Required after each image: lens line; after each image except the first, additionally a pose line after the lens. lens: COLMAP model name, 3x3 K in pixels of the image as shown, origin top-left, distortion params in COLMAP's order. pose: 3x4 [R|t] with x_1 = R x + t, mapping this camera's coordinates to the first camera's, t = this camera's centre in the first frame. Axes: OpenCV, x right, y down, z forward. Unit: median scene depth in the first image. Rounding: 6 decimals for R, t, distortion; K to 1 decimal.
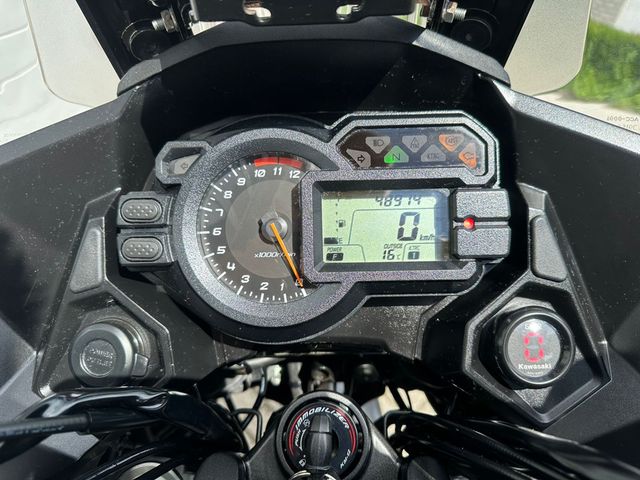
lens RADIAL K [[442.8, 0, 320.0], [0, 442.8, 240.0], [0, 0, 1]] dist [0.055694, -0.069193]
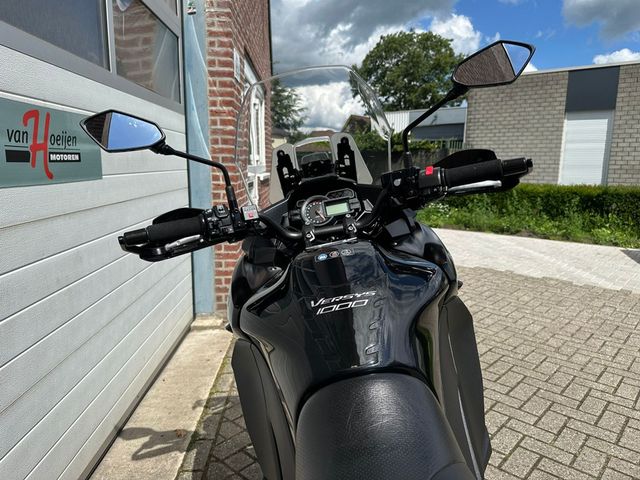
lens RADIAL K [[442.8, 0, 320.0], [0, 442.8, 240.0], [0, 0, 1]] dist [0.055694, -0.069193]
pose [[0.986989, -0.157916, -0.030250, 0.031362], [0.131230, 0.899876, -0.415934, 2.609294], [0.092904, 0.406553, 0.908891, -3.898666]]
